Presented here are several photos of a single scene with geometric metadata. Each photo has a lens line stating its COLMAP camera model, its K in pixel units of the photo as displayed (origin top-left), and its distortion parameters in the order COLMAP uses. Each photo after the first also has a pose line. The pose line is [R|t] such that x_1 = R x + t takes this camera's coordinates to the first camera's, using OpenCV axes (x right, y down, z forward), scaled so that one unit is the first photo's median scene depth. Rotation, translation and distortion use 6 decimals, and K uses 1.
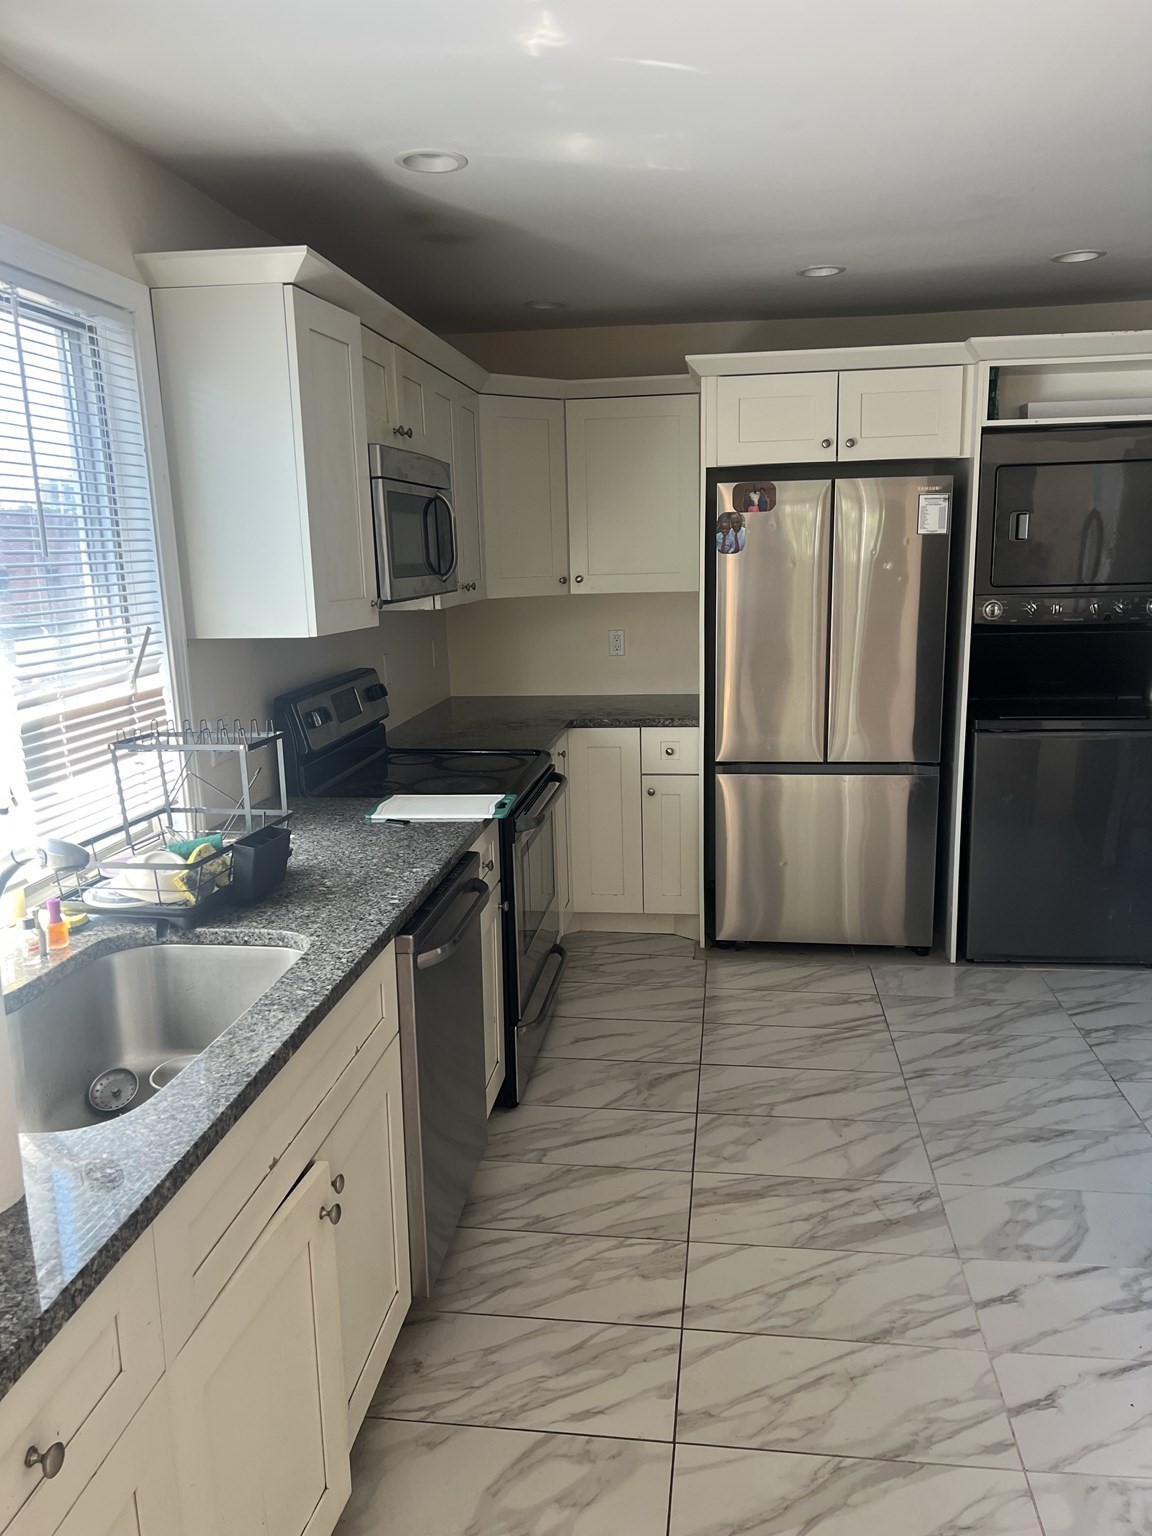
lens RADIAL K [[1159.2, 0, 575.9], [0, 1159.2, 778.0], [0, 0, 1]] dist [0.048356, -0.002068]
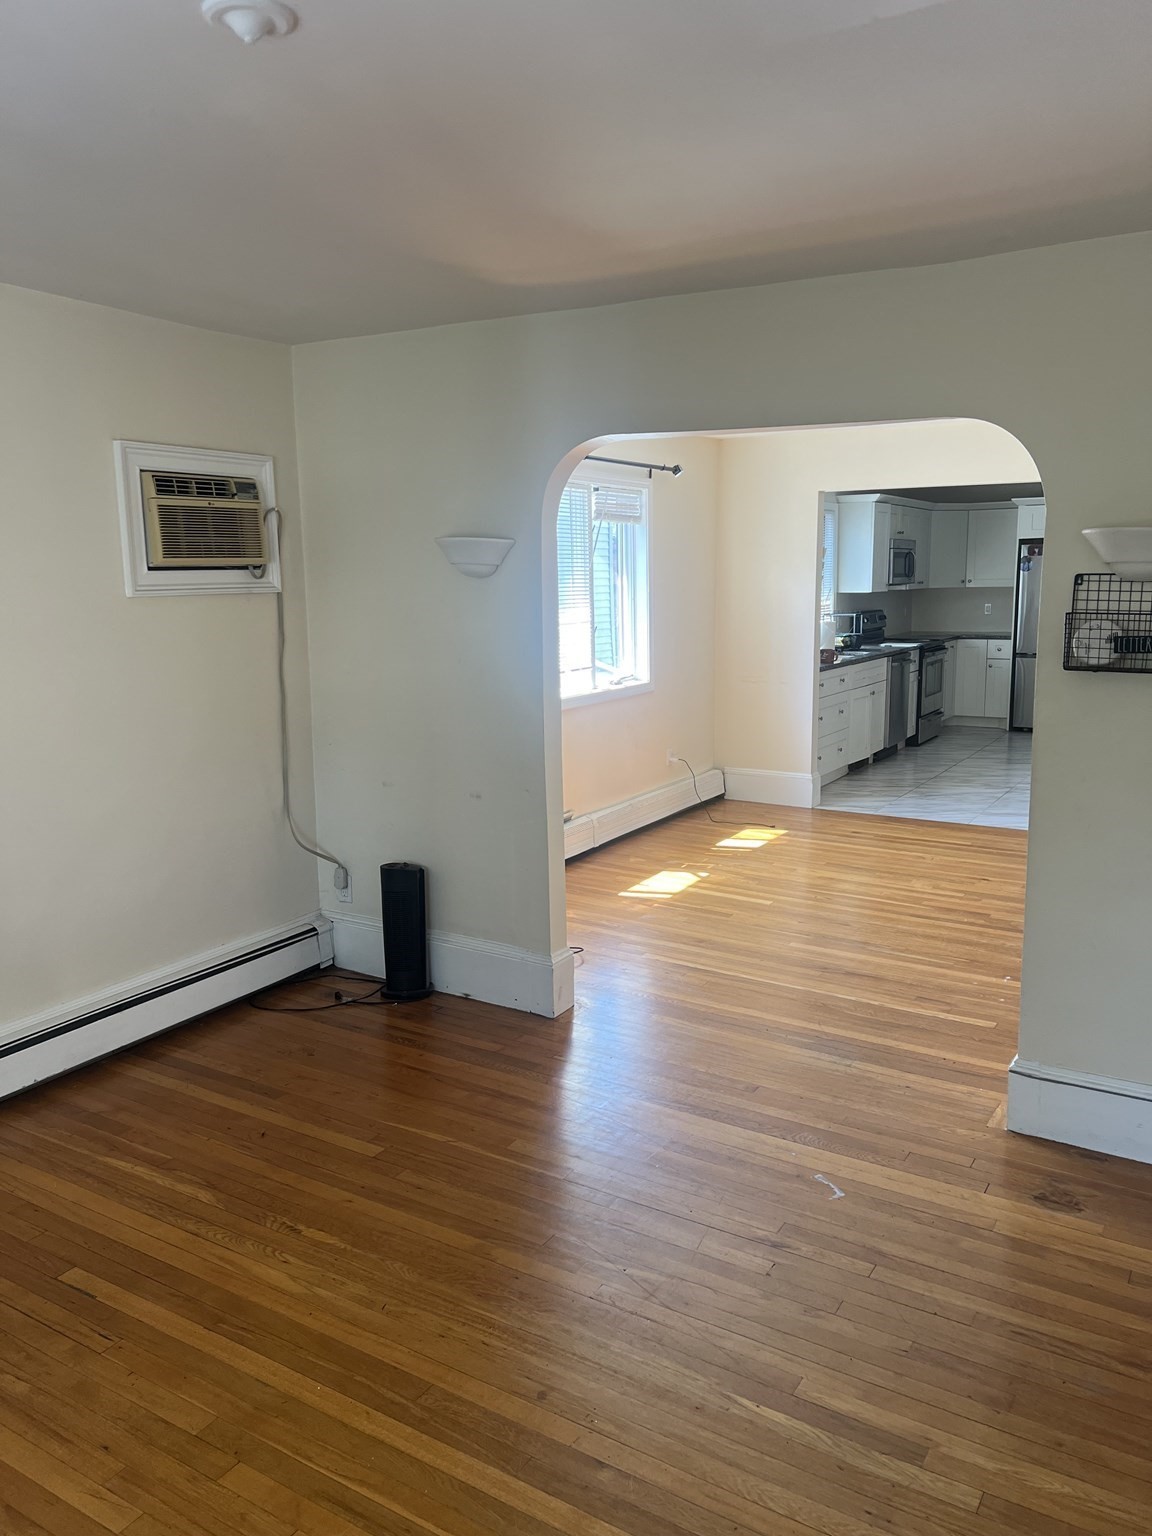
lens RADIAL K [[1159.2, 0, 565.2], [0, 1159.2, 763.5], [0, 0, 1]] dist [0.048356, -0.002068]
pose [[0.914434, 0.081803, -0.396383, 0.267708], [-0.091720, 0.995766, -0.006091, 0.355894], [0.394206, 0.041926, 0.918065, -1.843599]]
